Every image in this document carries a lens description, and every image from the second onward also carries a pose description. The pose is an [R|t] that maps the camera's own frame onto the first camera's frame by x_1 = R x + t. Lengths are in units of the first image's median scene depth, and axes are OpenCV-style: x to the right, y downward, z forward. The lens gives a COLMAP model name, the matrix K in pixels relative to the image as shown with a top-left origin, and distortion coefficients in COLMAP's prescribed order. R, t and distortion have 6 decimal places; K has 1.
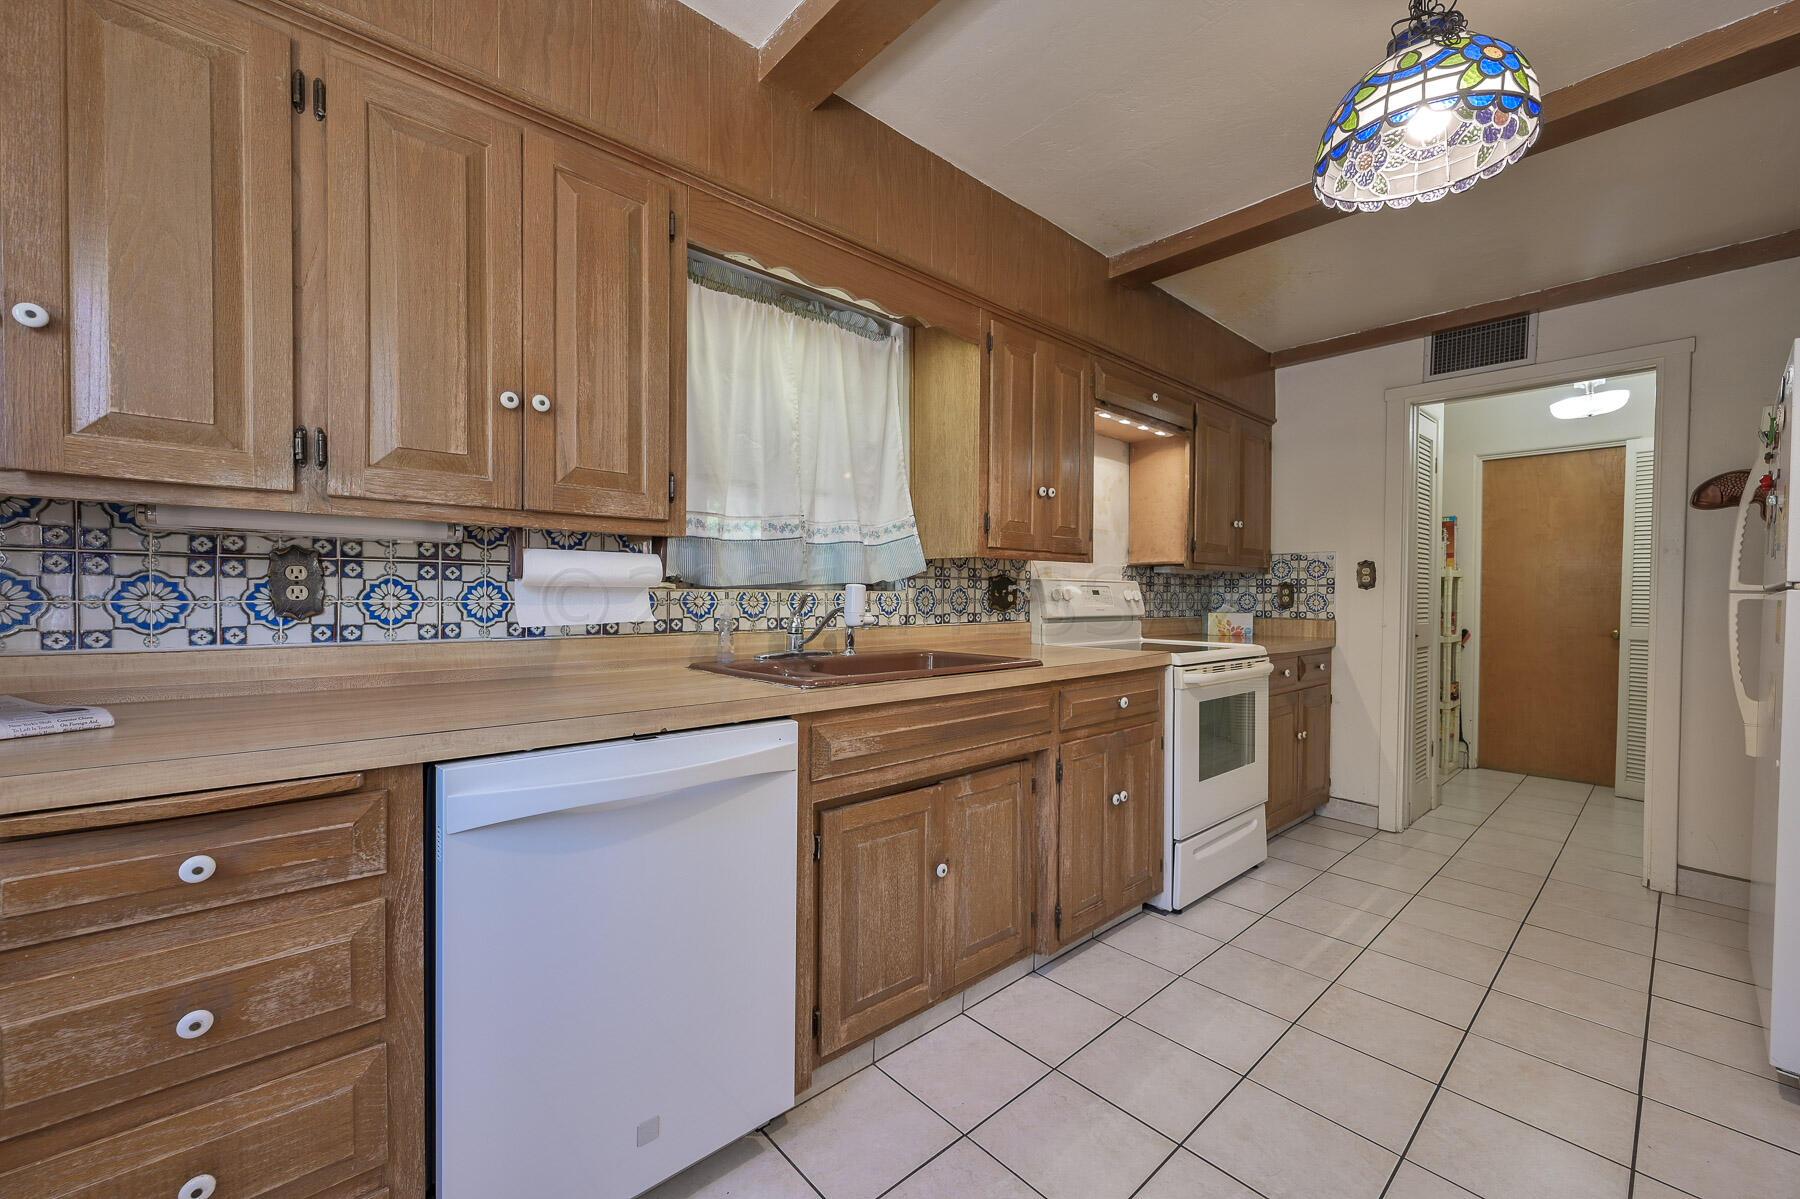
lens RADIAL K [[707.9, 0, 893.2], [0, 707.9, 604.1], [0, 0, 1]] dist [-0.002963, 0.001020]
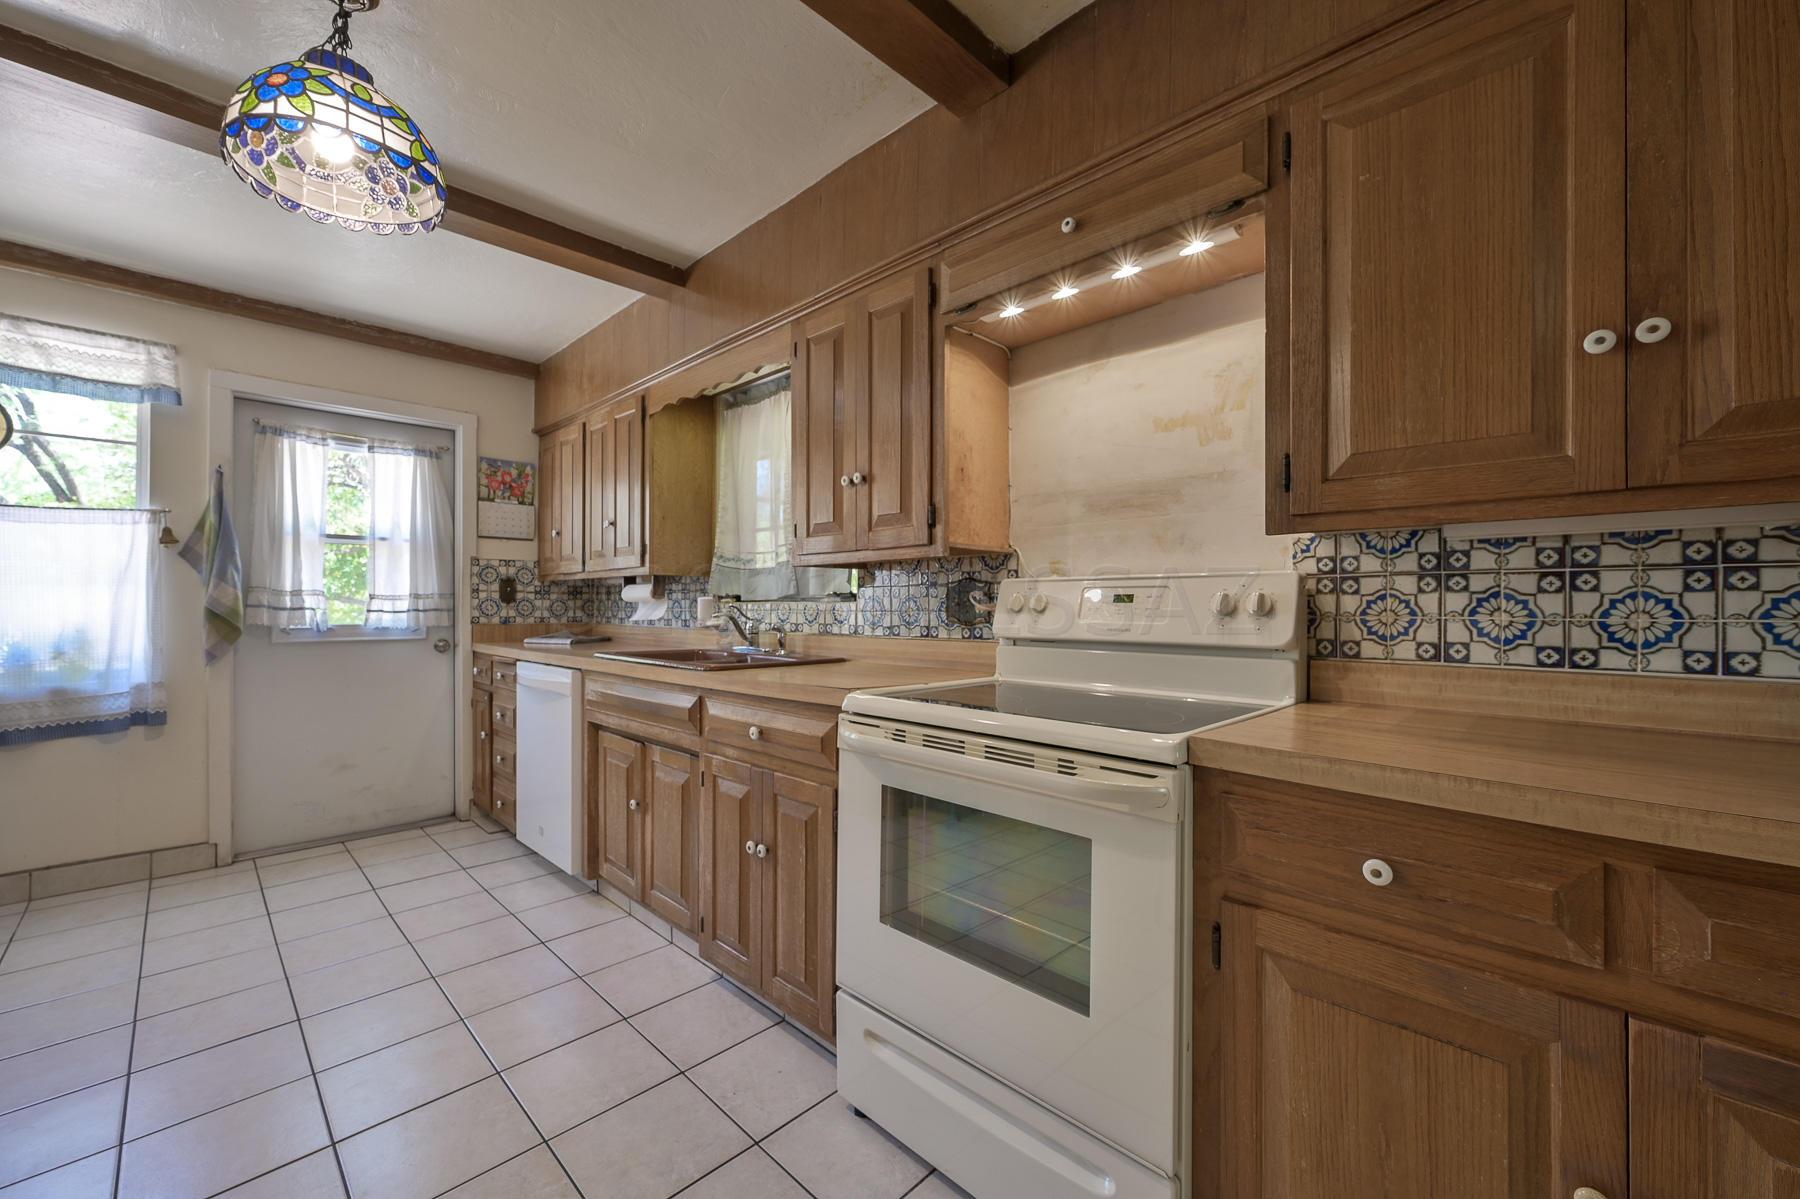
lens RADIAL K [[707.9, 0, 894.2], [0, 707.9, 602.8], [0, 0, 1]] dist [-0.002963, 0.001020]
pose [[0.067332, -0.012289, -0.997655, 1.104671], [-0.015405, 0.999792, -0.013355, -0.003724], [0.997612, 0.016268, 0.067128, 1.049722]]
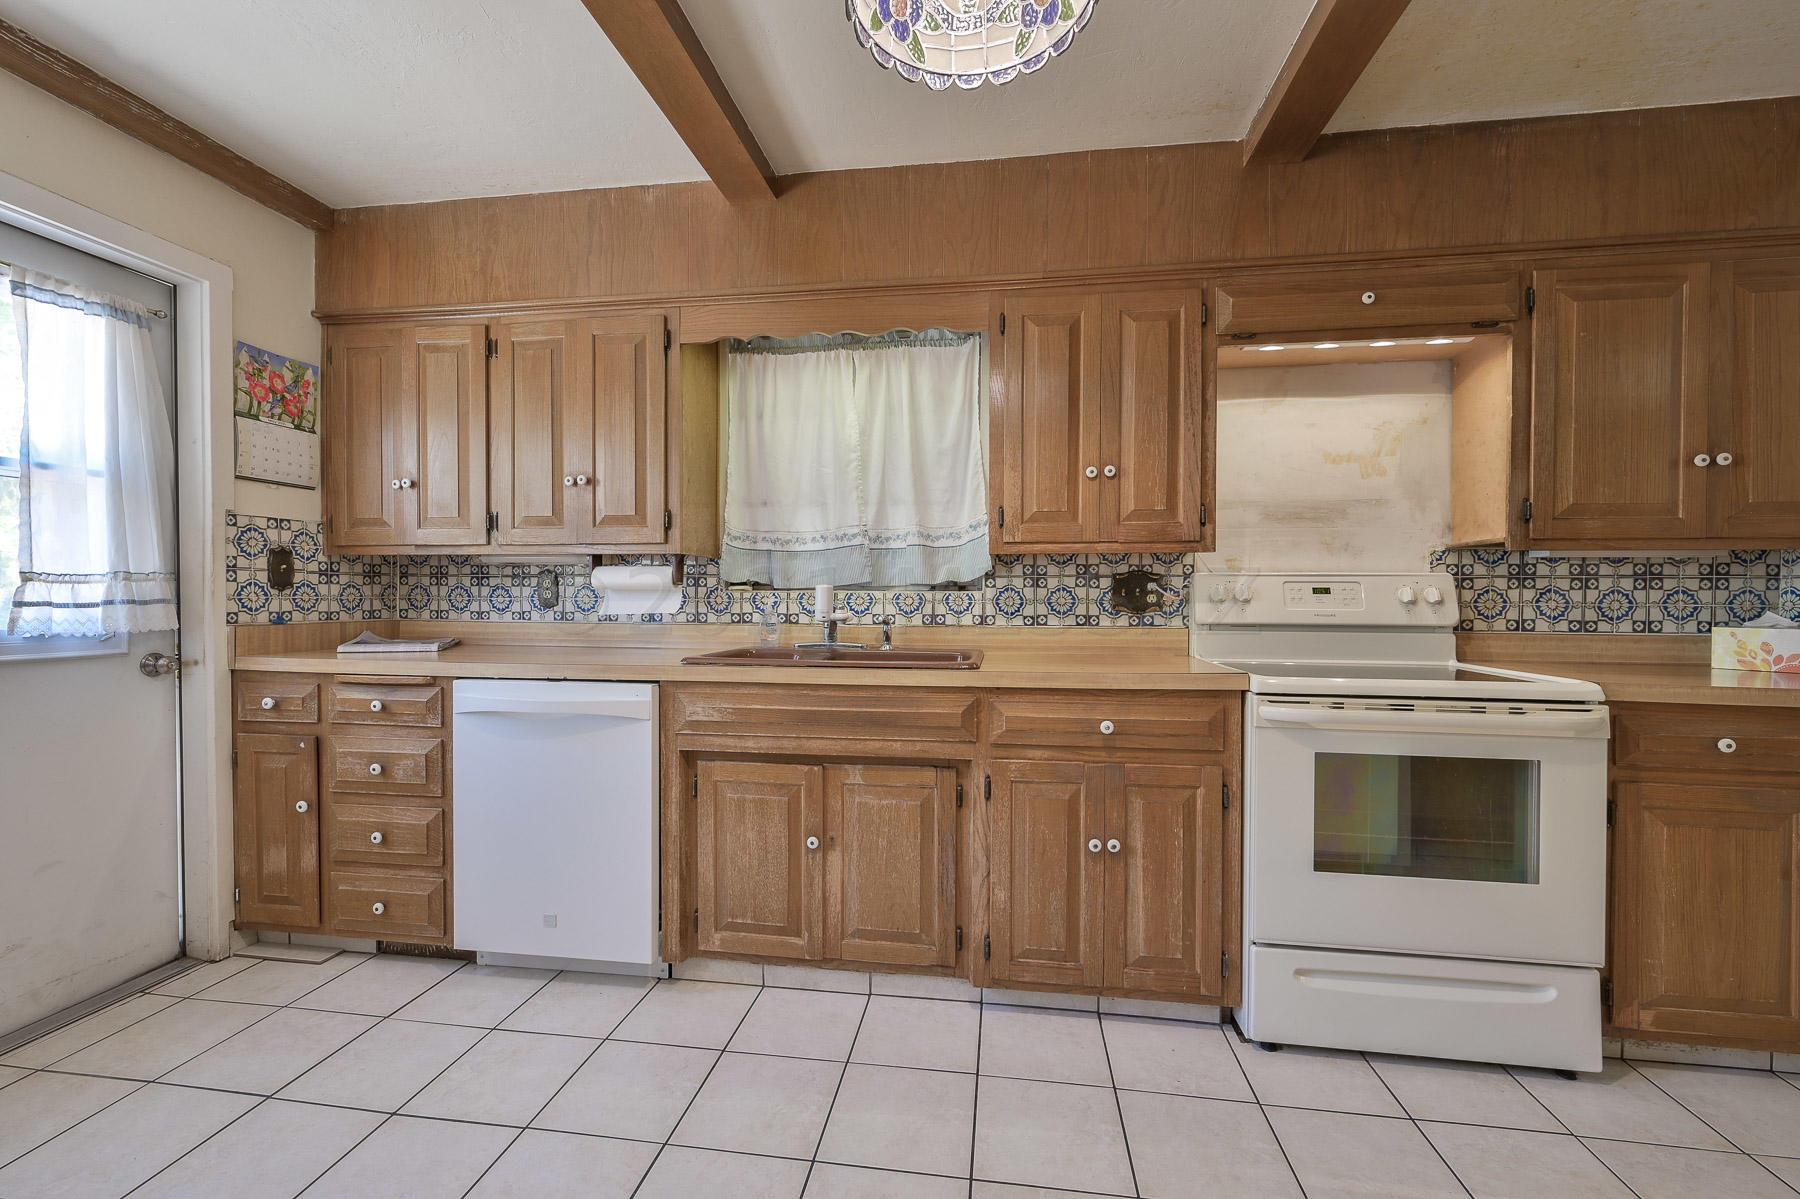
lens RADIAL K [[735.9, 0, 897.3], [0, 735.9, 603.2], [0, 0, 1]] dist [-0.002586, 0.000953]
pose [[0.645072, 0.003683, -0.764113, 0.770109], [-0.009481, 0.999950, -0.003185, 0.003415], [0.764063, 0.009298, 0.645075, 0.265208]]
